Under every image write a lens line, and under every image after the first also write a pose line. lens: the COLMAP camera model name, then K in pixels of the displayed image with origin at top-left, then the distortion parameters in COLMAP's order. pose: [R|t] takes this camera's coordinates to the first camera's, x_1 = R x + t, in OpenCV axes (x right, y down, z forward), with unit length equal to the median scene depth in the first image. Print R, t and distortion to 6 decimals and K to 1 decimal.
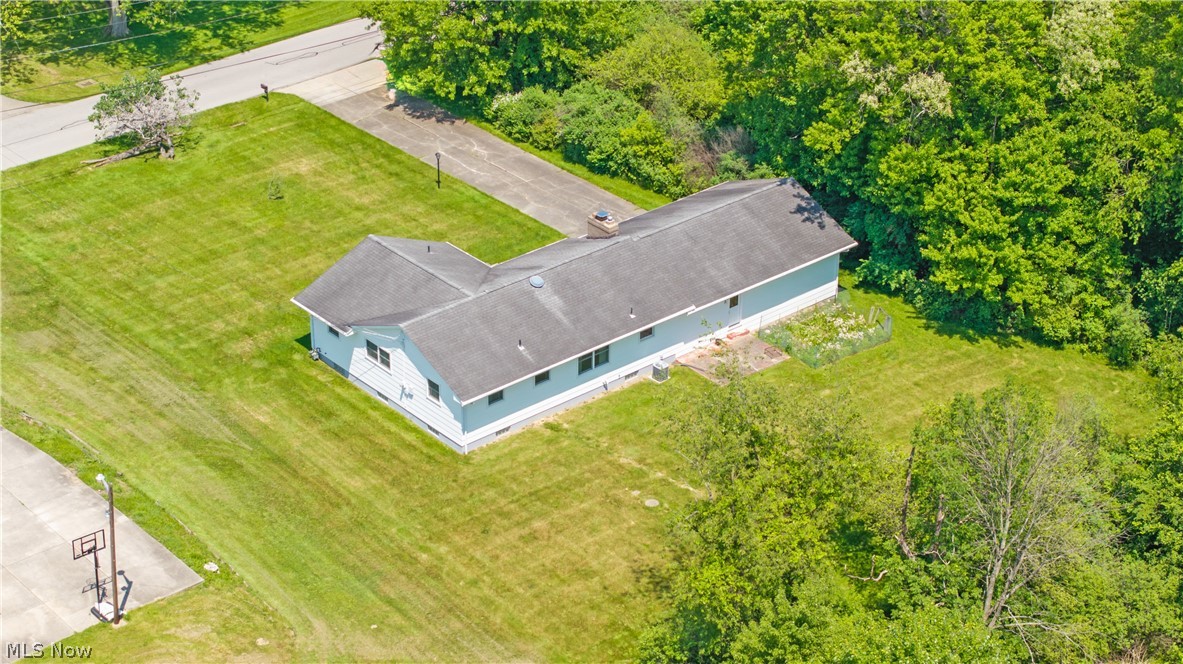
lens RADIAL K [[2403.7, 0, 591.5], [0, 2403.7, 332.0], [0, 0, 1]] dist [-0.096021, 0.165873]
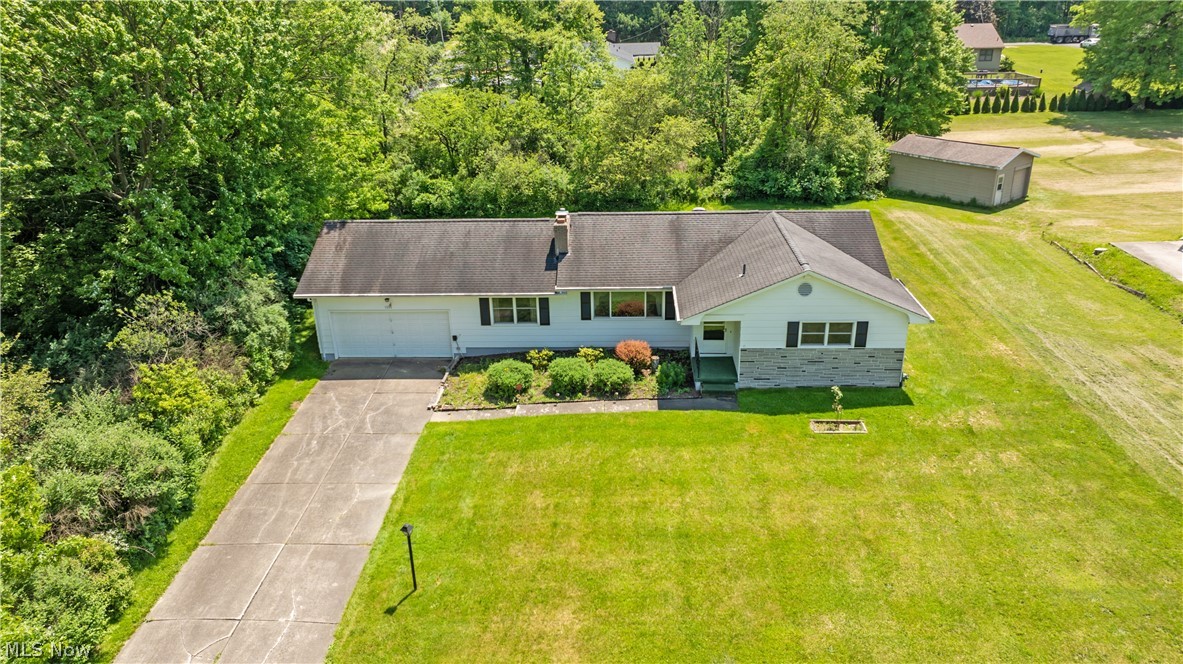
lens RADIAL K [[832.2, 0, 591.5], [0, 832.2, 332.0], [0, 0, 1]] dist [-0.002461, -0.039872]
pose [[-0.738315, -0.248830, 0.626877, -0.216673], [0.346821, 0.657085, 0.669294, -0.231123], [-0.578452, 0.711564, -0.398836, 1.201304]]
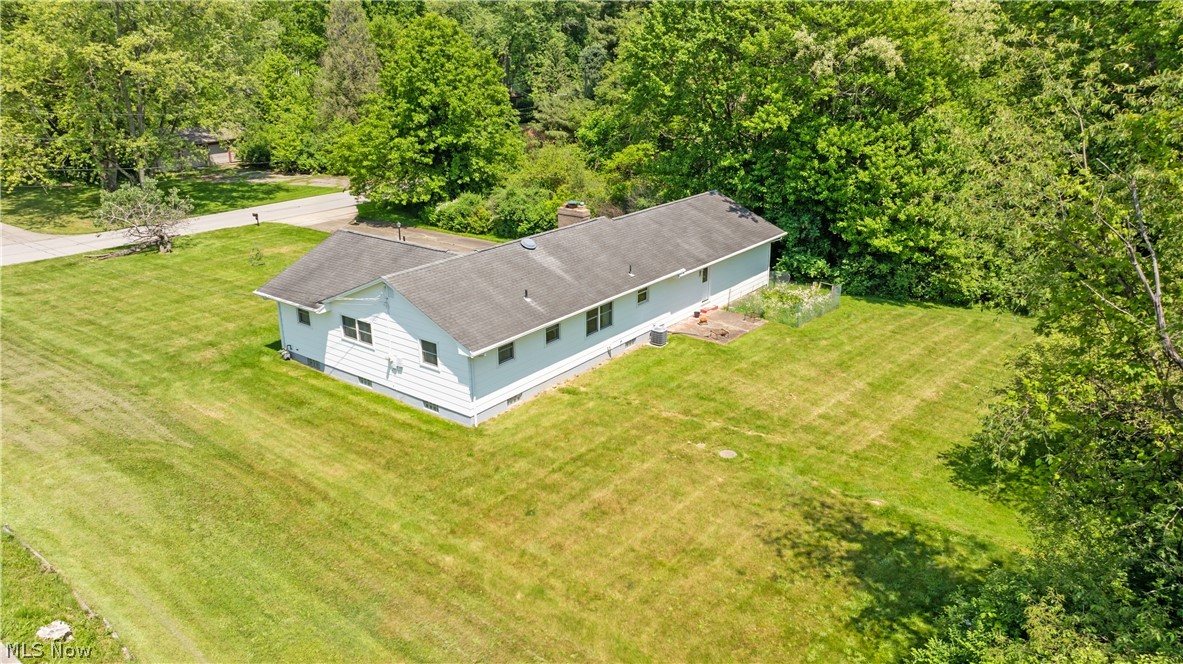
lens RADIAL K [[832.2, 0, 591.5], [0, 832.2, 332.0], [0, 0, 1]] dist [-0.002461, -0.039872]
pose [[0.978129, -0.076576, 0.193392, -0.064054], [0.107926, 0.981657, -0.157165, 0.065825], [-0.177809, 0.174600, 0.968452, 0.694415]]
